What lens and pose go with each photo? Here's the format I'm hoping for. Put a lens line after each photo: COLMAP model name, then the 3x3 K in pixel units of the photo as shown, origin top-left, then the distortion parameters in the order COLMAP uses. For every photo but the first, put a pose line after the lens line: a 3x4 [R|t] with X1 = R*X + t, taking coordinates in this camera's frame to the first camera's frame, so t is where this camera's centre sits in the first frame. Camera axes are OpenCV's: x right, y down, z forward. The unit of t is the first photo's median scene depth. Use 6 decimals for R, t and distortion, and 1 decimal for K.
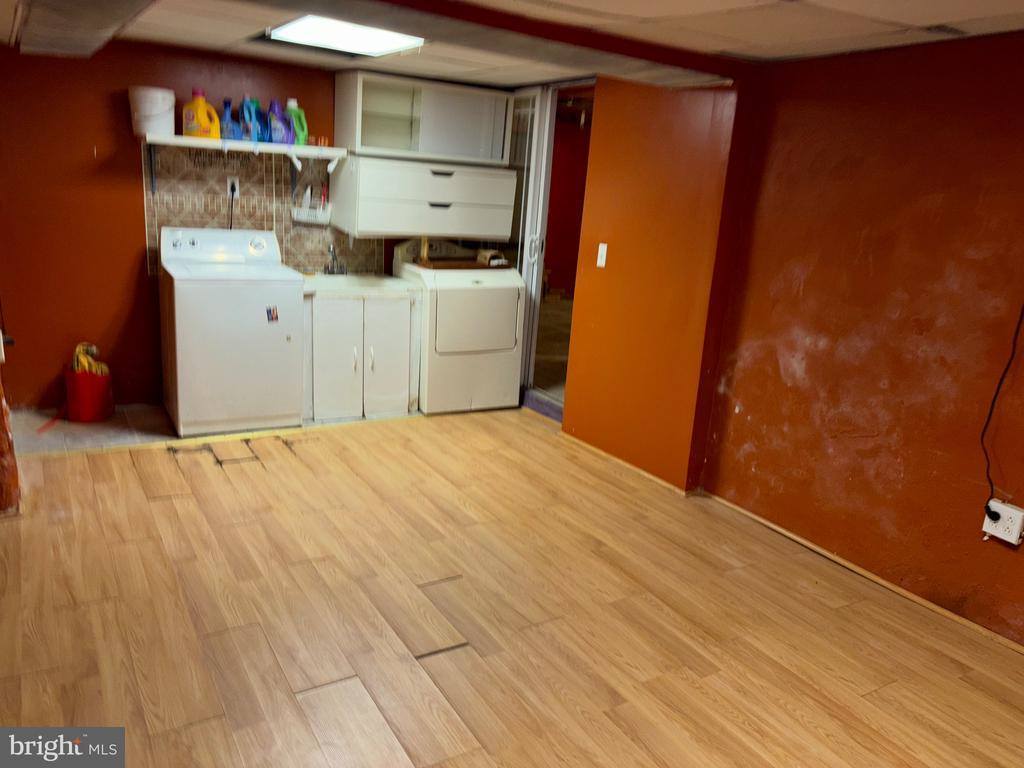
lens RADIAL K [[778.2, 0, 506.8], [0, 778.2, 393.4], [0, 0, 1]] dist [0.035213, -0.041604]
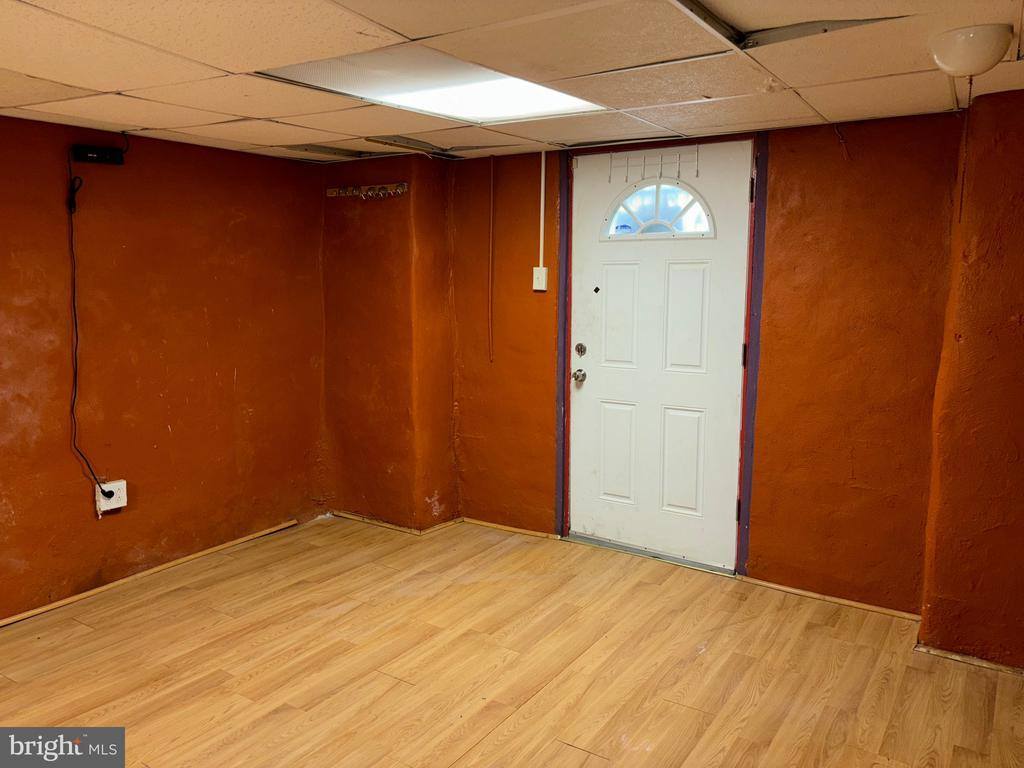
lens RADIAL K [[778.2, 0, 509.3], [0, 778.2, 377.8], [0, 0, 1]] dist [0.035213, -0.041604]
pose [[-0.425813, -0.188740, 0.884907, -0.751297], [0.204222, 0.932717, 0.297208, -0.267144], [-0.881463, 0.307272, -0.358618, 0.808200]]
